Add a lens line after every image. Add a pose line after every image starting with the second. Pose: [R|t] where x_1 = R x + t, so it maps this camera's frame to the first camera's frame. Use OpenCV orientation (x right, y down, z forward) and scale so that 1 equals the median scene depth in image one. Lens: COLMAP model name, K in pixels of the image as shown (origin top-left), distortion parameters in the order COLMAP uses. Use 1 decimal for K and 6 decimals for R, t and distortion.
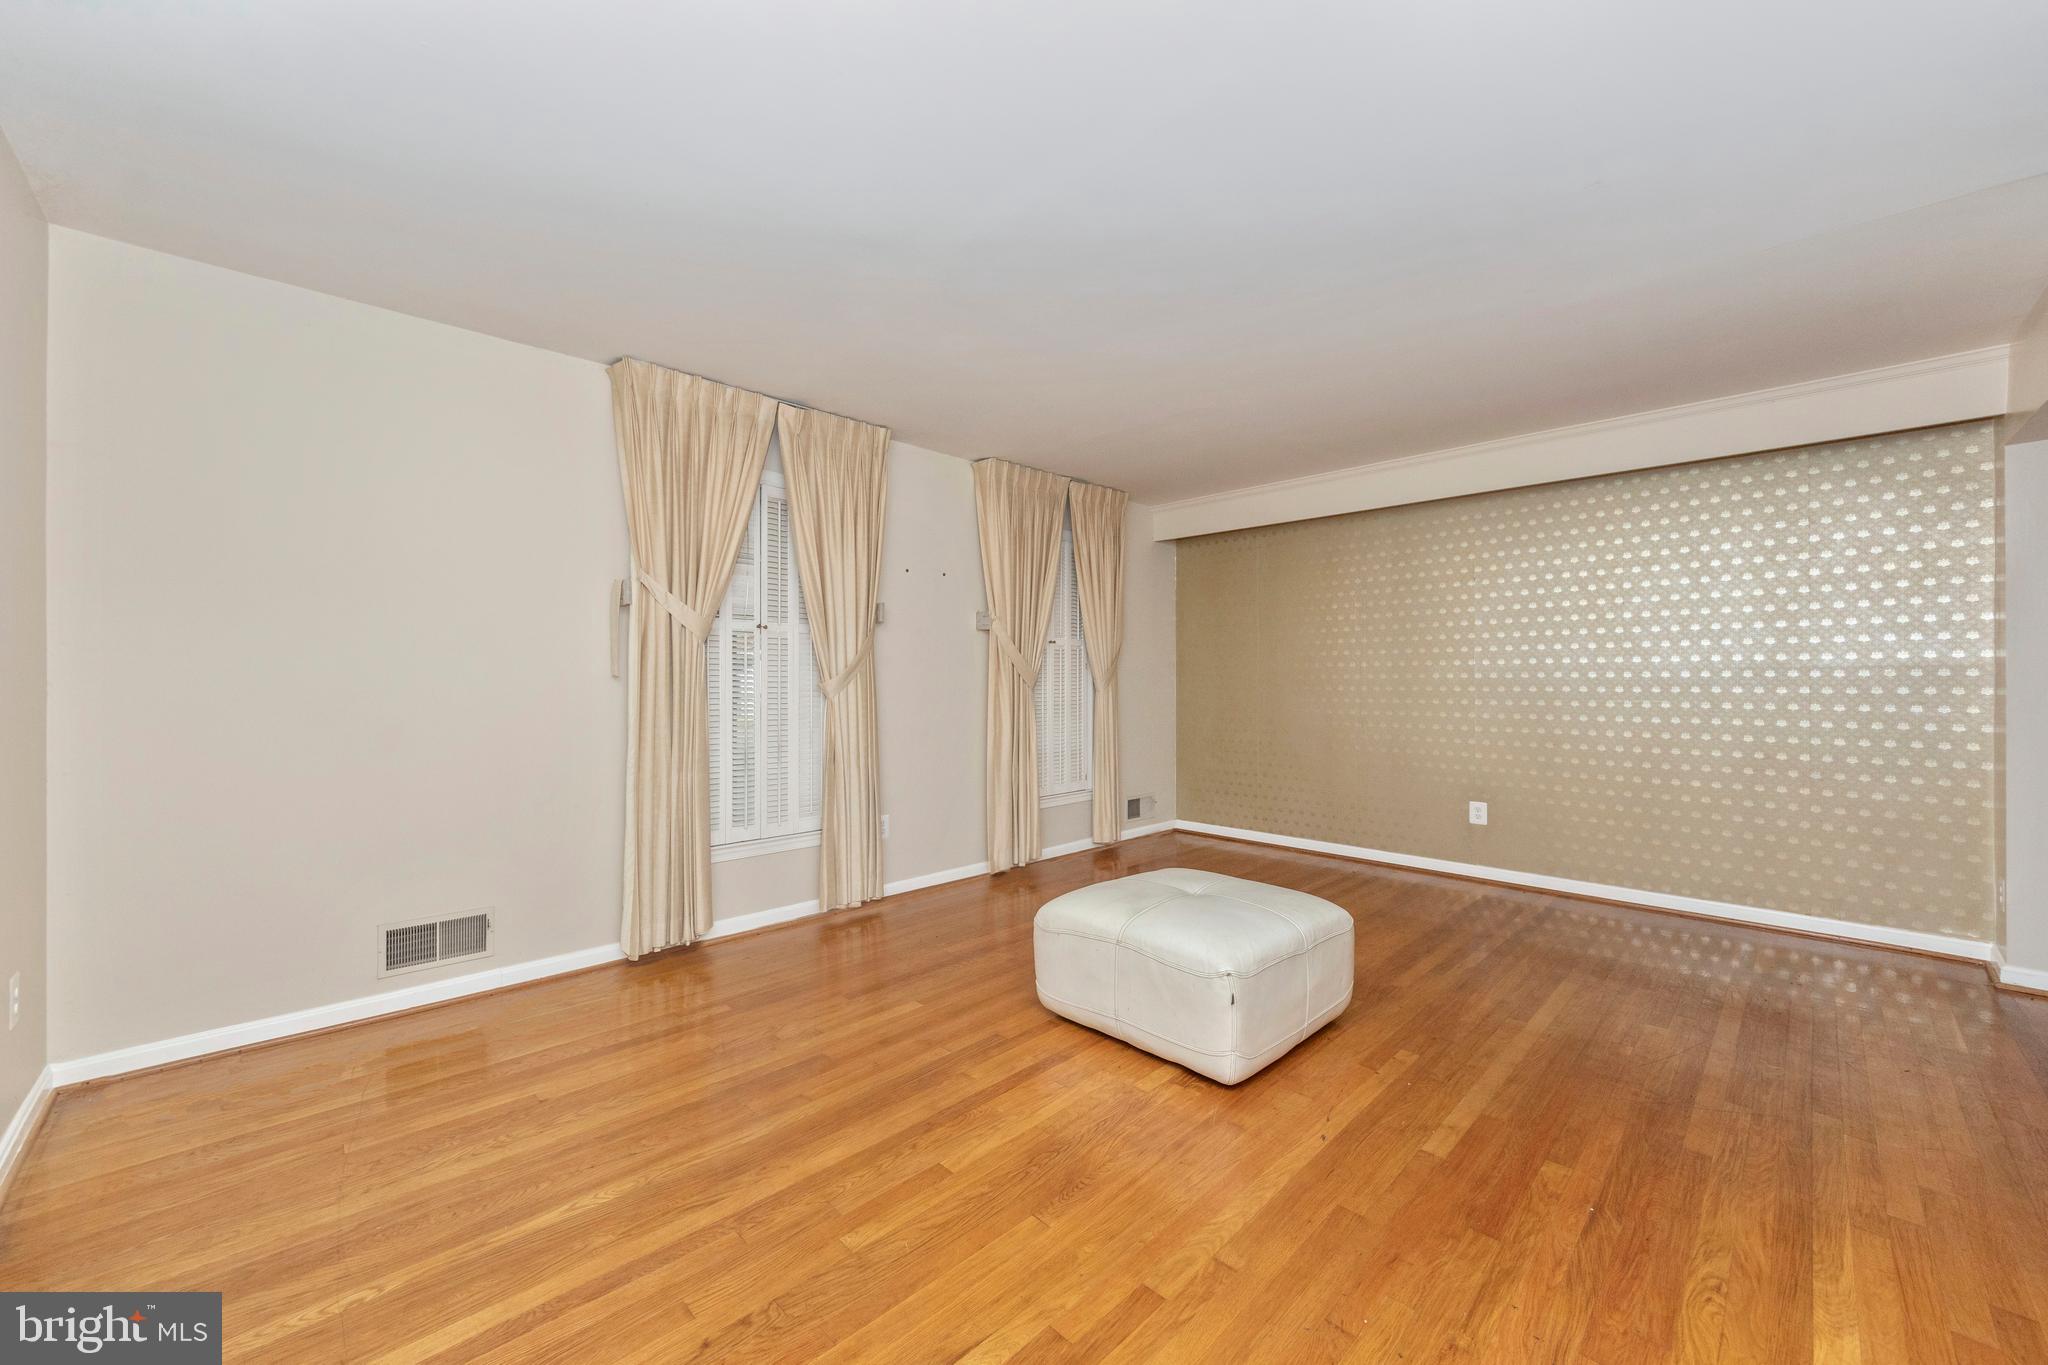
lens RADIAL K [[775.8, 0, 1022.3], [0, 775.8, 675.5], [0, 0, 1]] dist [0.005137, -0.002426]
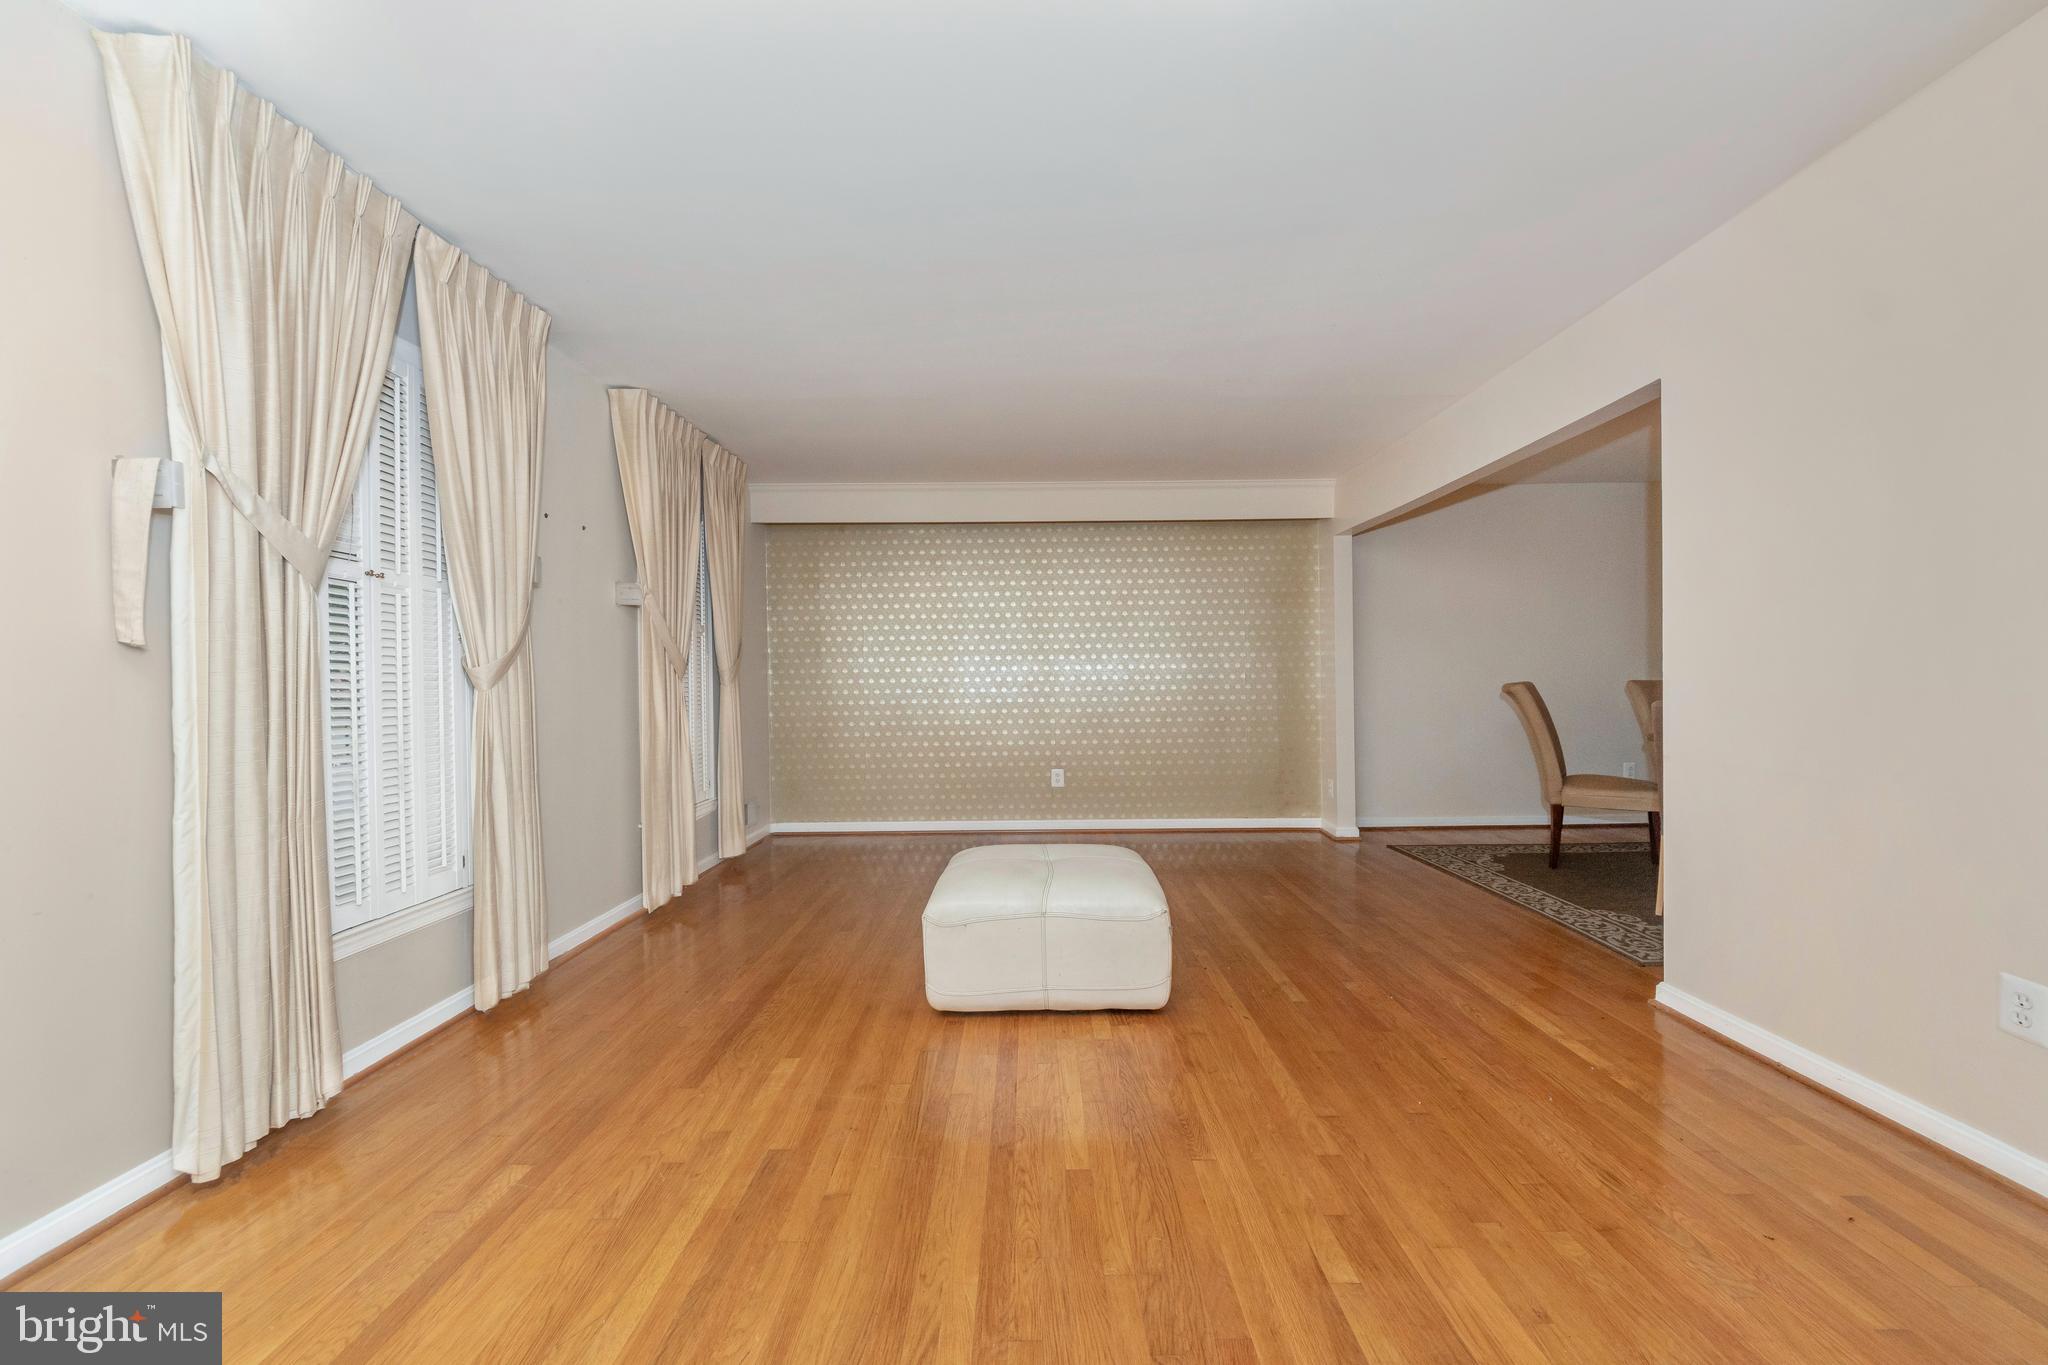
lens RADIAL K [[775.8, 0, 1025.2], [0, 775.8, 690.4], [0, 0, 1]] dist [0.005137, -0.002426]
pose [[0.705843, -0.014540, 0.708219, -0.601495], [0.006196, 0.999878, 0.014352, 0.033618], [-0.708341, -0.005742, 0.705847, 0.294591]]
